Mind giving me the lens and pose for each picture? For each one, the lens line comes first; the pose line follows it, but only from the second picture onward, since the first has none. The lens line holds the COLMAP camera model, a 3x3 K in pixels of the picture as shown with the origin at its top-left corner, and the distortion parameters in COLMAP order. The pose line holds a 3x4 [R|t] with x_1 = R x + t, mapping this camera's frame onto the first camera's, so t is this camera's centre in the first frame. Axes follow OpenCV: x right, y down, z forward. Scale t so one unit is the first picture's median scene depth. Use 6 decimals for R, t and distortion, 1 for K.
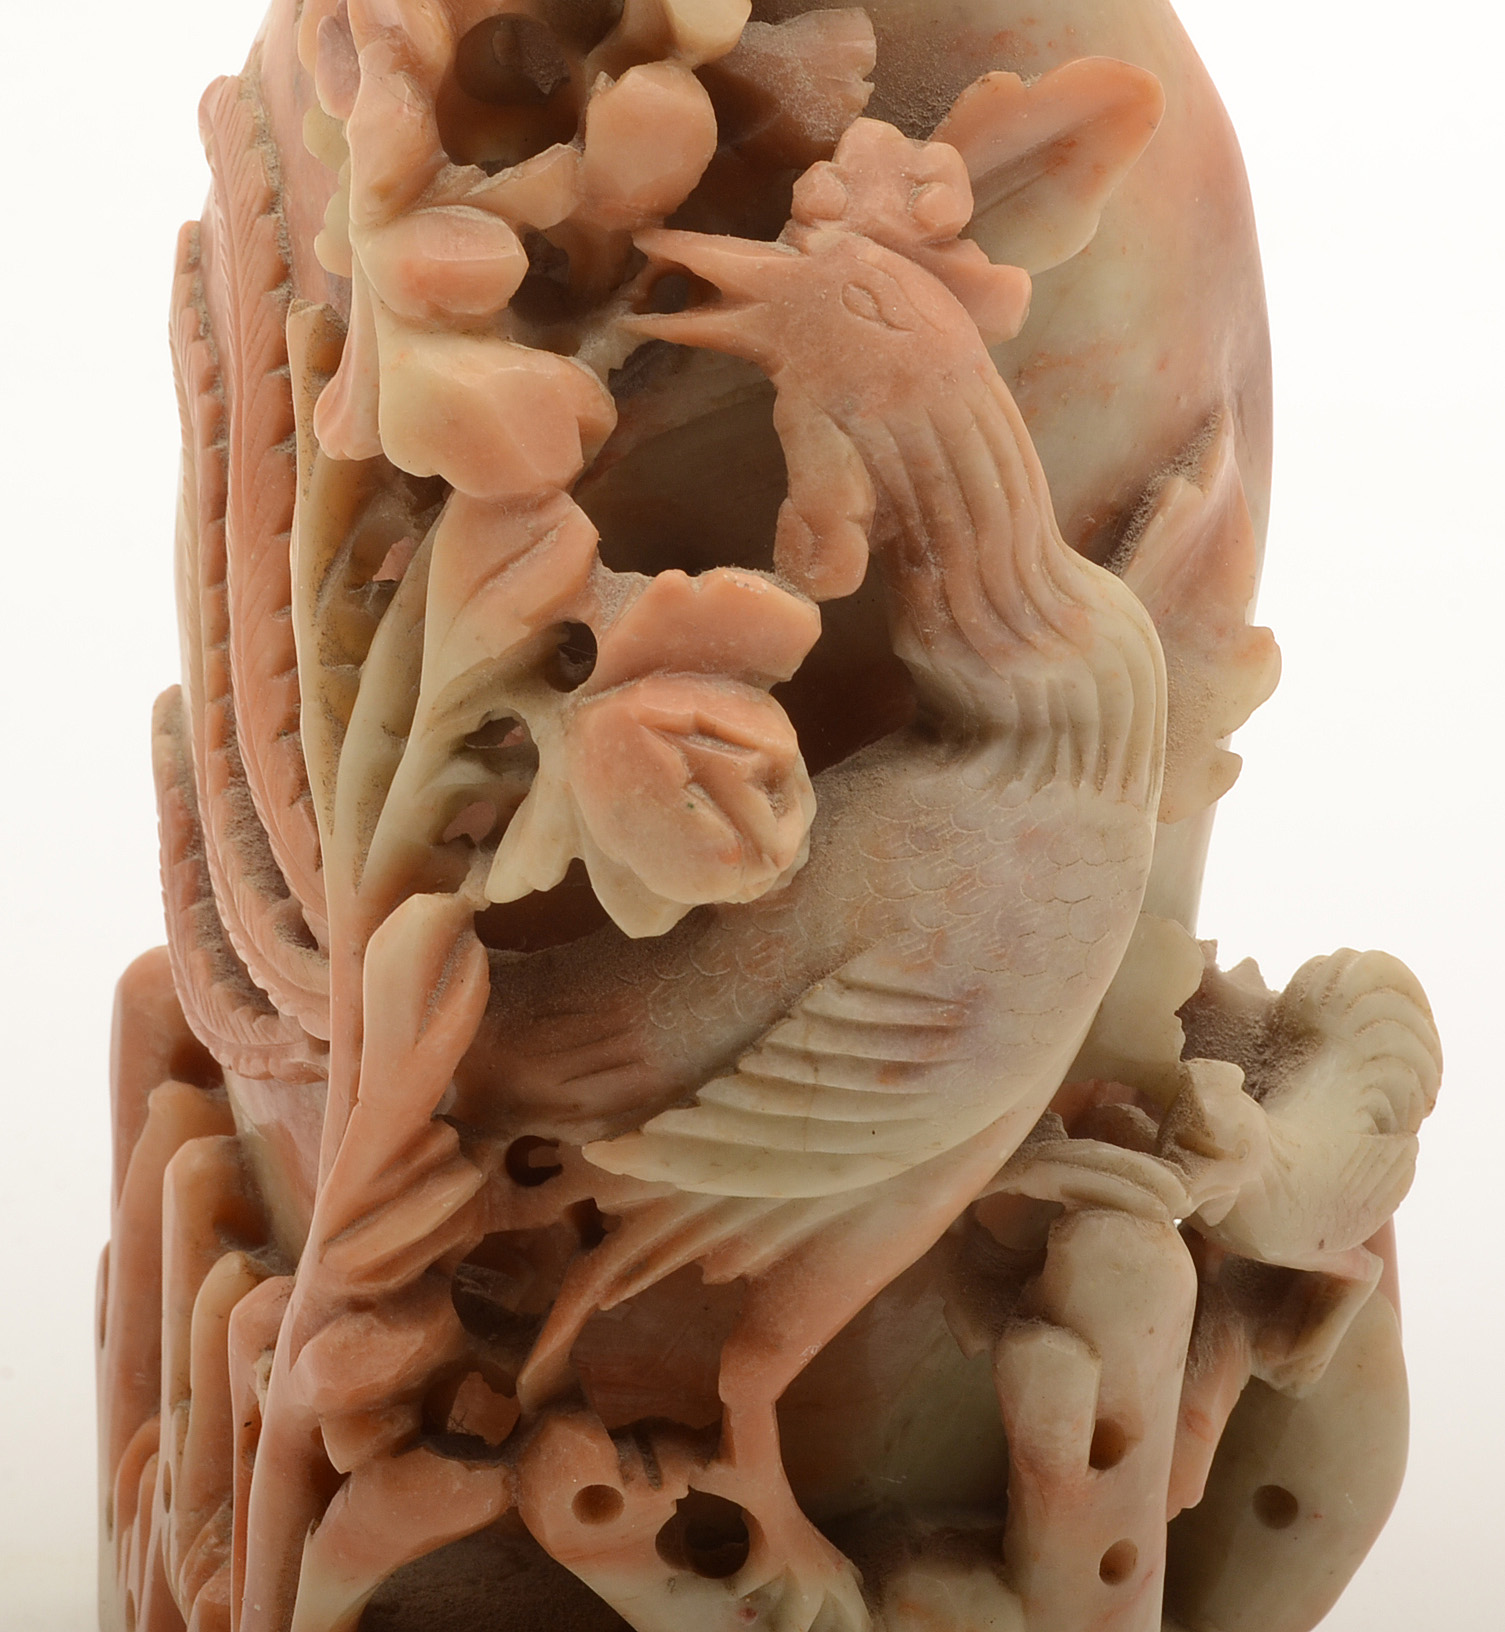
lens RADIAL K [[4889.2, 0, 912.8], [0, 4889.2, 820.1], [0, 0, 1]] dist [-0.046606, 1.339252]
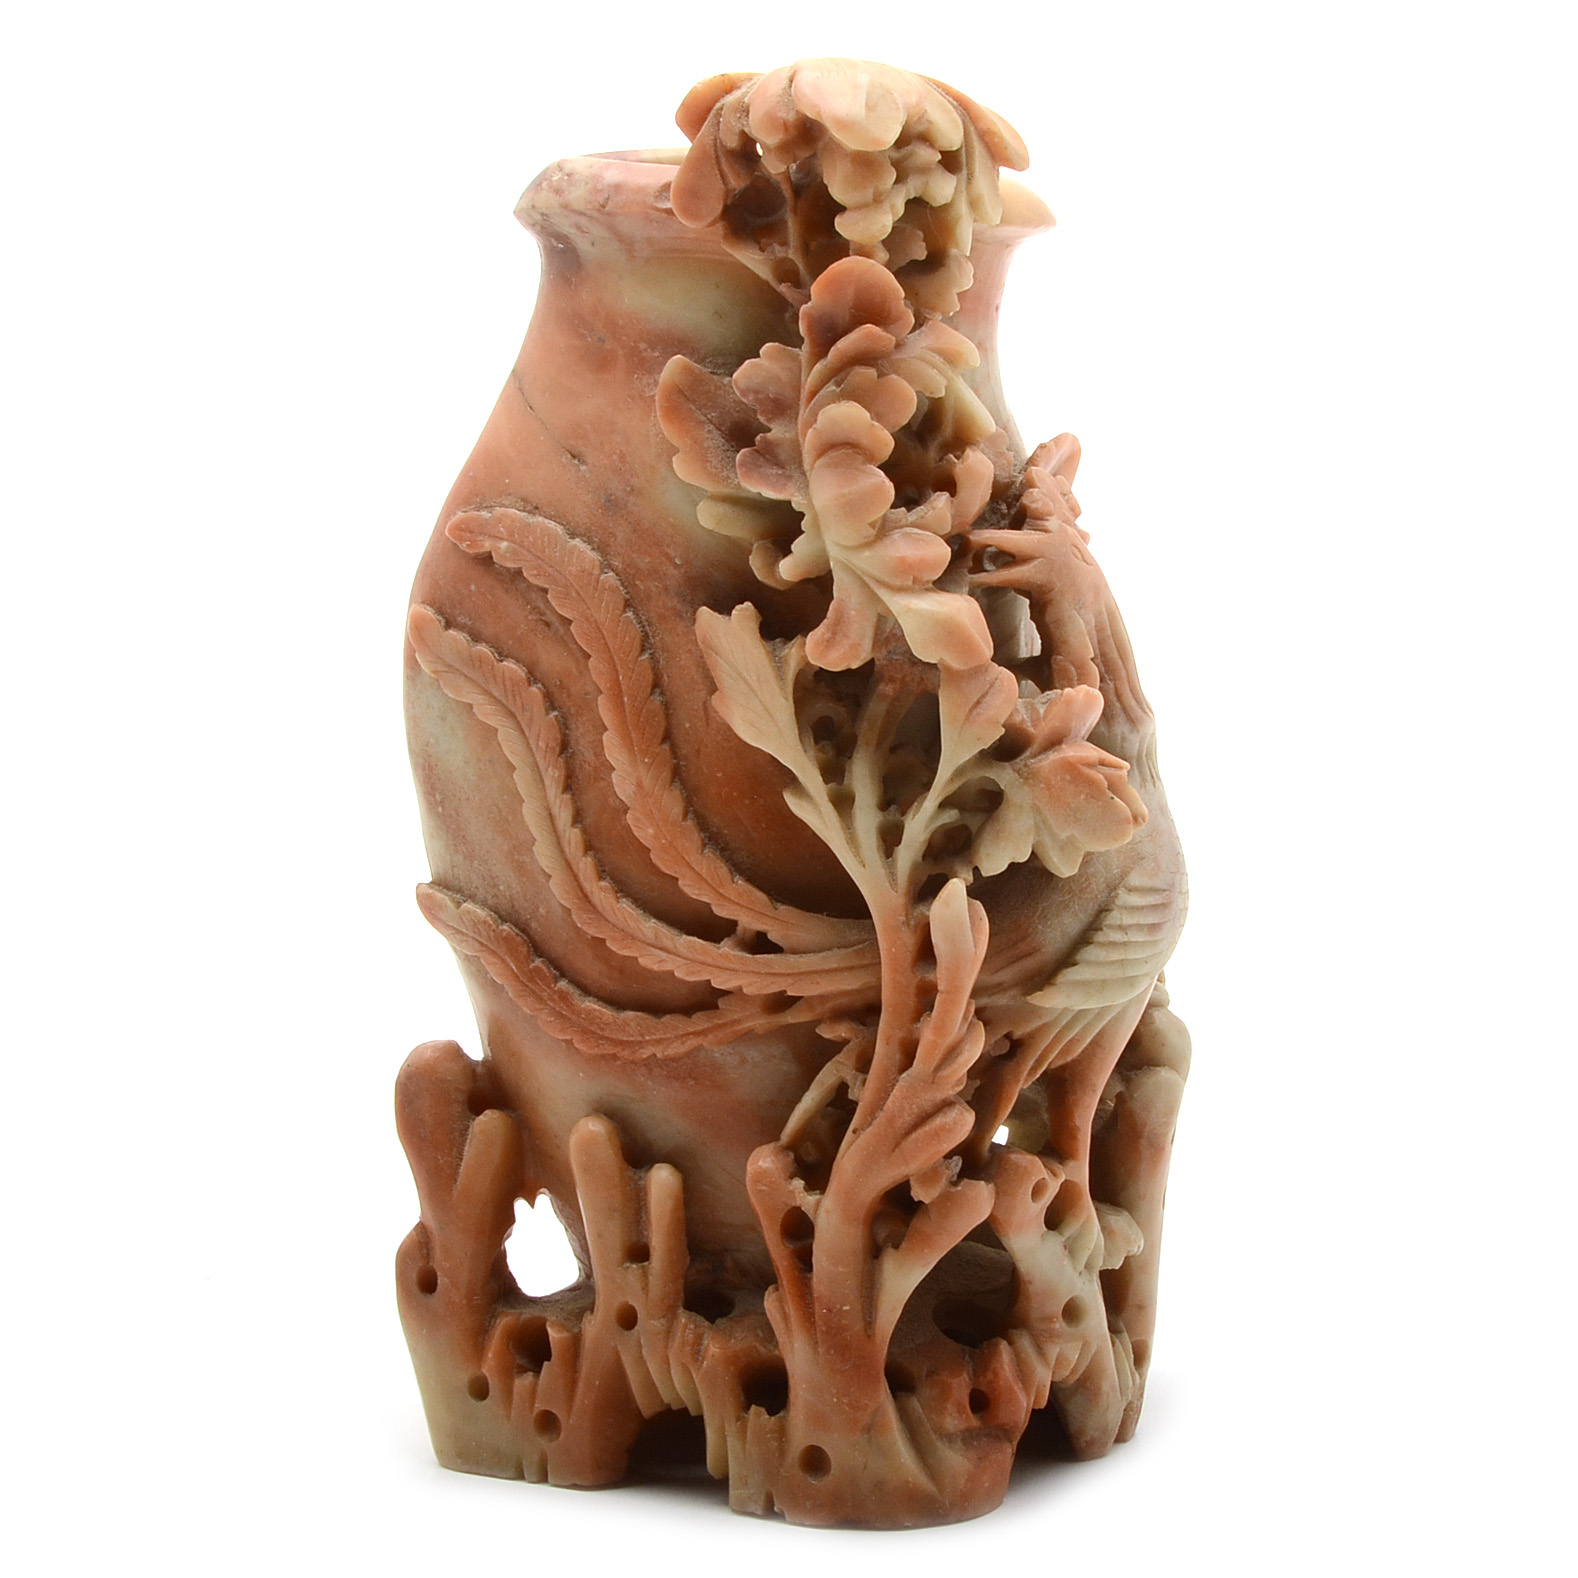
lens RADIAL K [[4945.9, 0, 788.4], [0, 4945.9, 828.6], [0, 0, 1]] dist [0.069688, 0.881344]
pose [[0.733619, -0.136844, 0.665641, -1.433395], [0.216669, 0.975496, -0.038250, 0.055800], [-0.644095, 0.172285, 0.745292, -0.413677]]
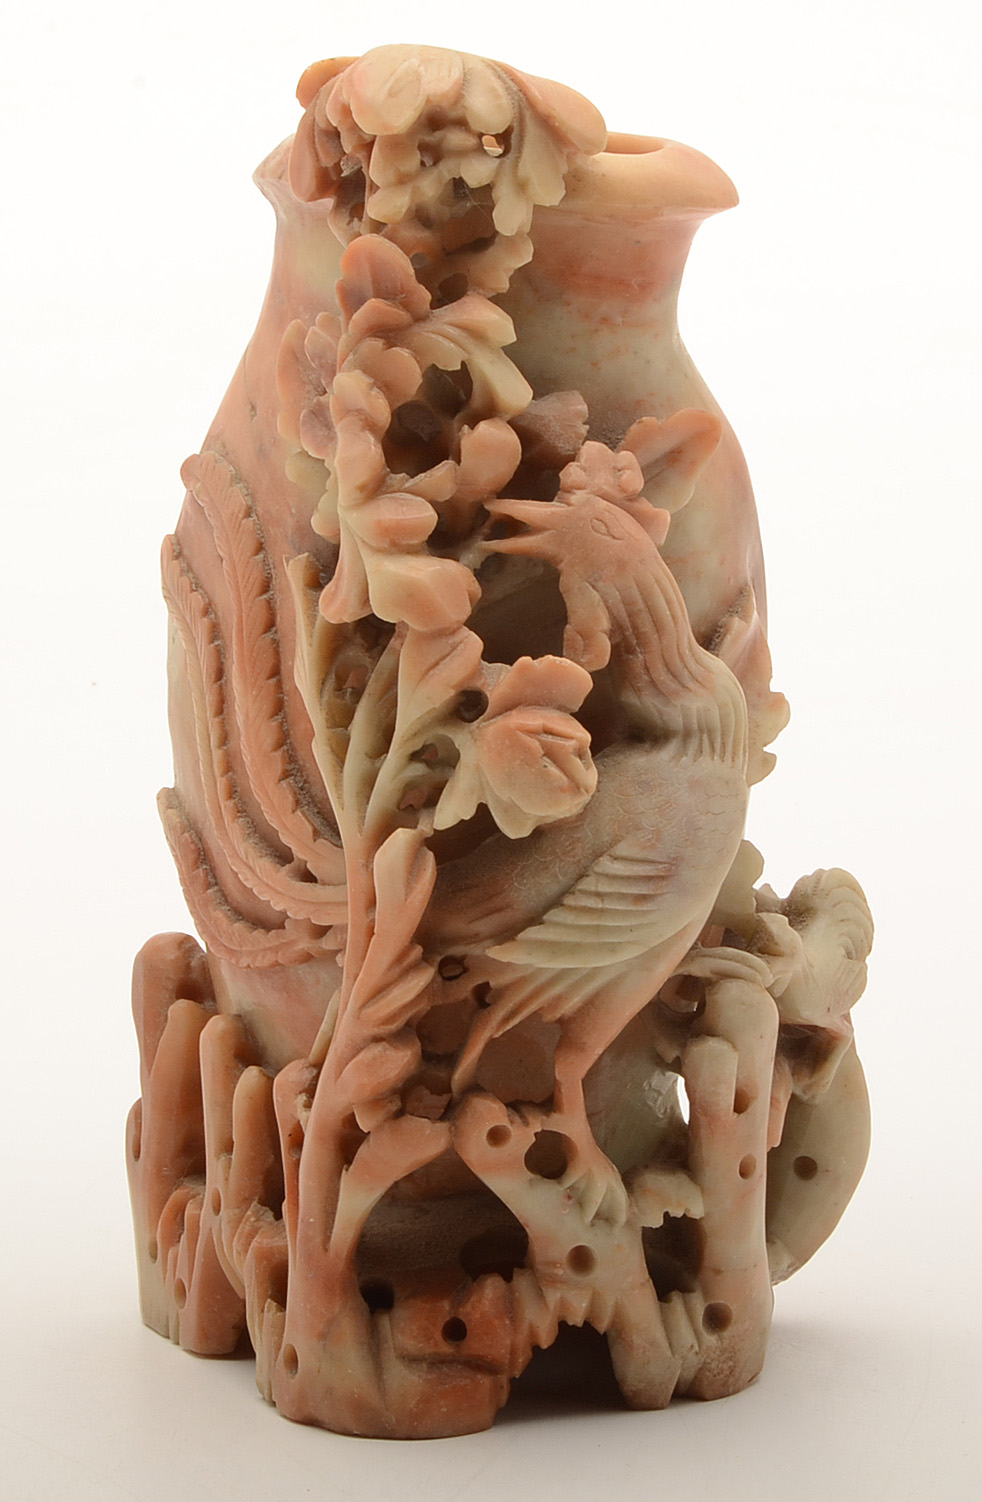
lens RADIAL K [[4919.9, 0, 491.0], [0, 4919.9, 751.0], [0, 0, 1]] dist [0.092845, 0.120347]
pose [[0.990913, -0.059297, 0.120725, -0.305650], [0.073418, 0.990521, -0.116098, 0.221103], [-0.112696, 0.123907, 0.985874, -1.013644]]
